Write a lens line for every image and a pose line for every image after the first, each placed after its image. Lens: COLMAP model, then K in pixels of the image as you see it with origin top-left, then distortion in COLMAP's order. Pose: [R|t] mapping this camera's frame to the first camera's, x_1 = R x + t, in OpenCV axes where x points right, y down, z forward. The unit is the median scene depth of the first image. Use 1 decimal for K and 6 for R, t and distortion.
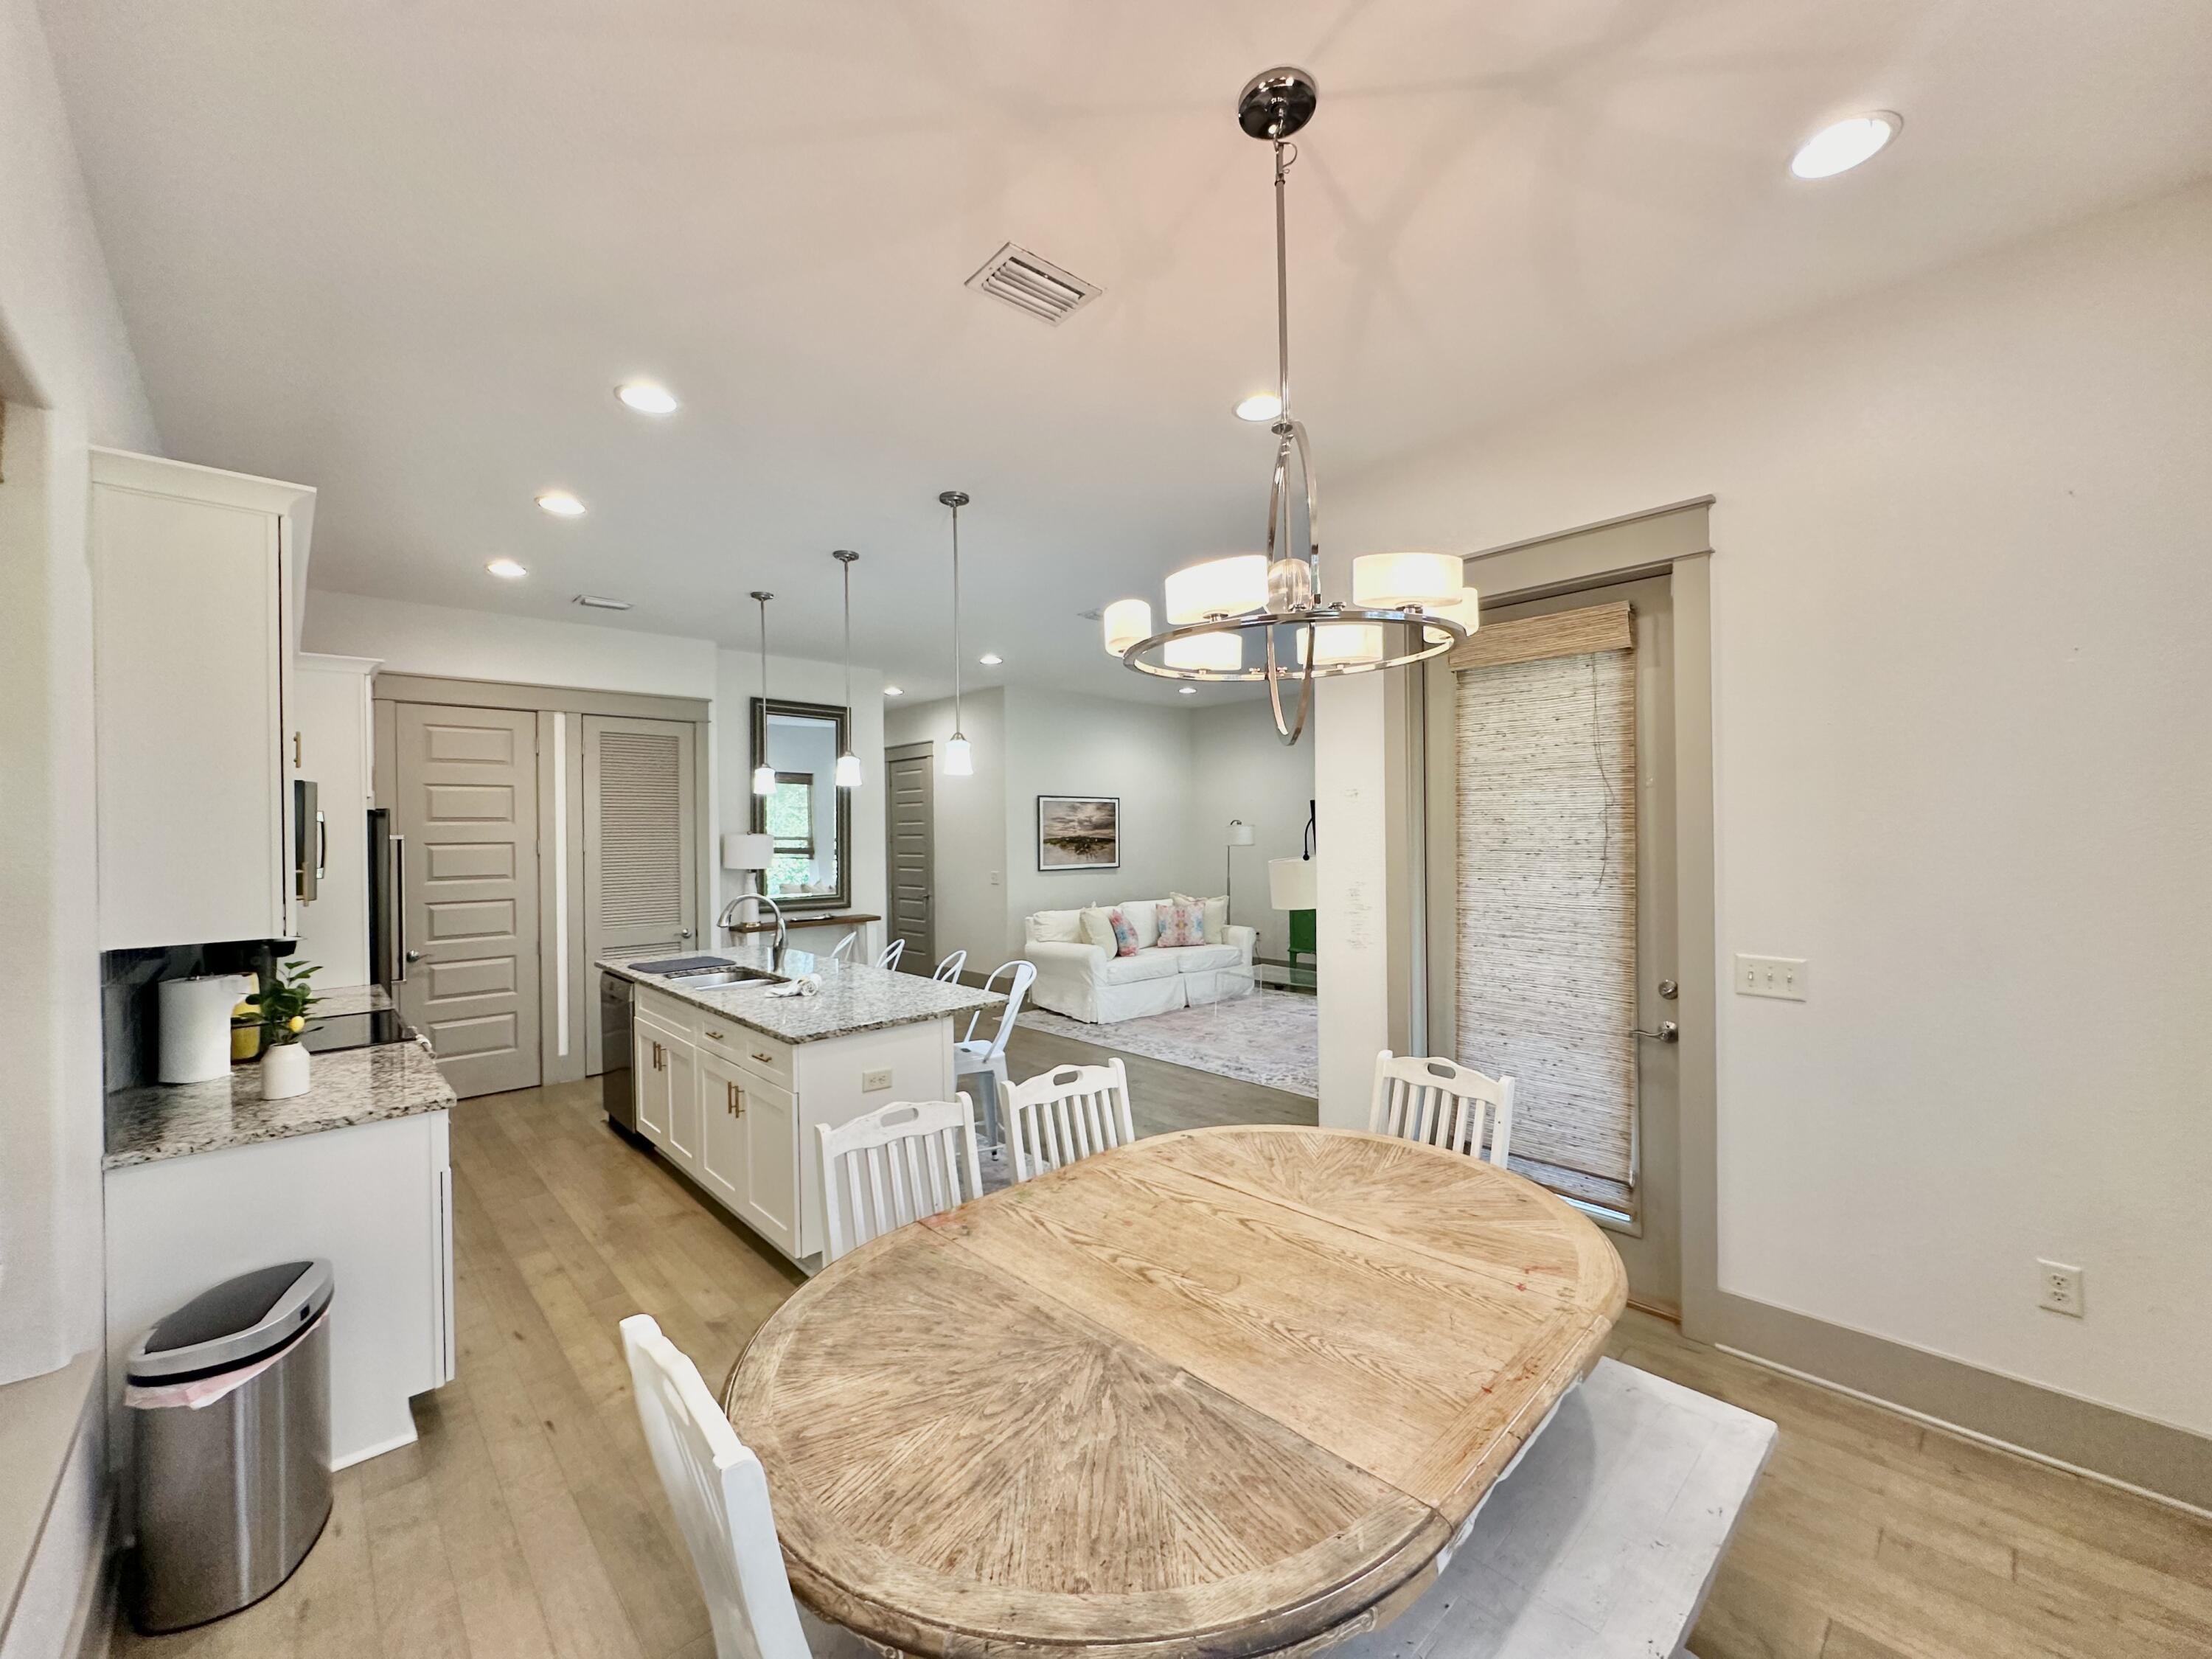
lens RADIAL K [[882.5, 0, 1114.8], [0, 882.5, 825.4], [0, 0, 1]] dist [-0.000366, 0.000007]
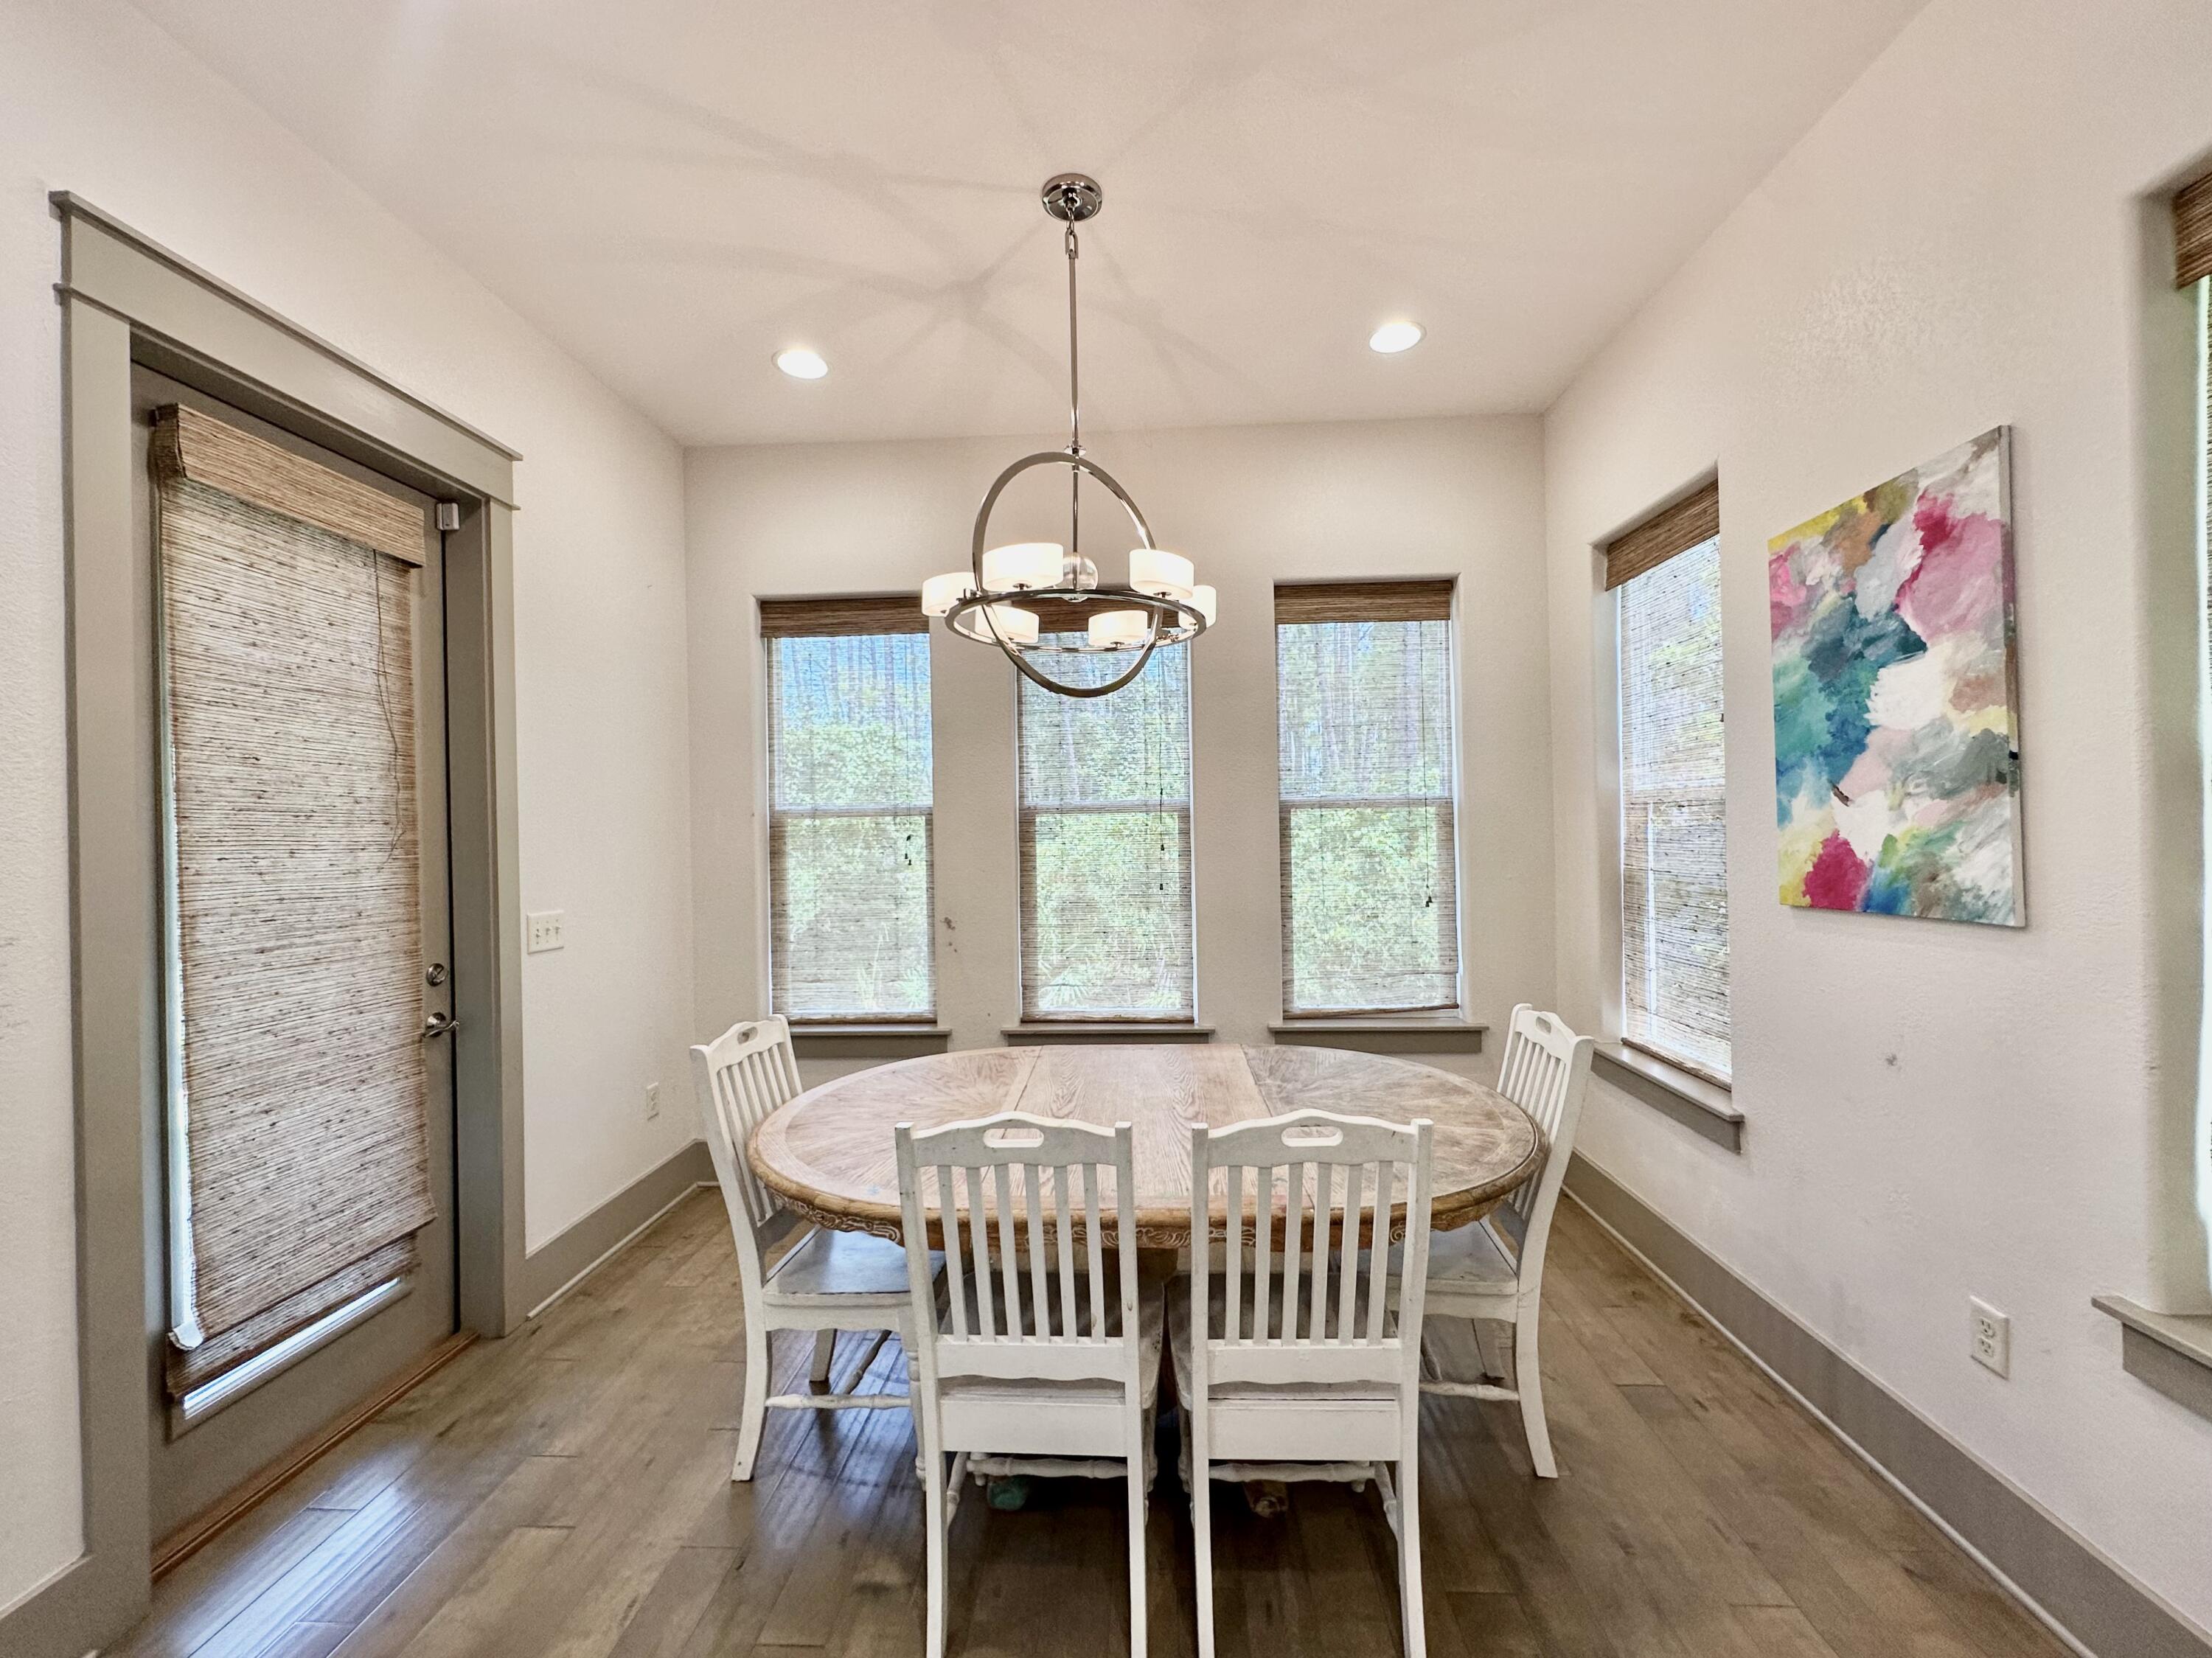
lens RADIAL K [[882.4, 0, 1117.7], [0, 882.4, 832.6], [0, 0, 1]] dist [-0.000366, 0.000007]
pose [[-0.683565, 0.023702, 0.729505, -0.431525], [0.027601, 0.999597, -0.006615, 0.067390], [-0.729368, 0.015613, -0.683944, 1.034080]]
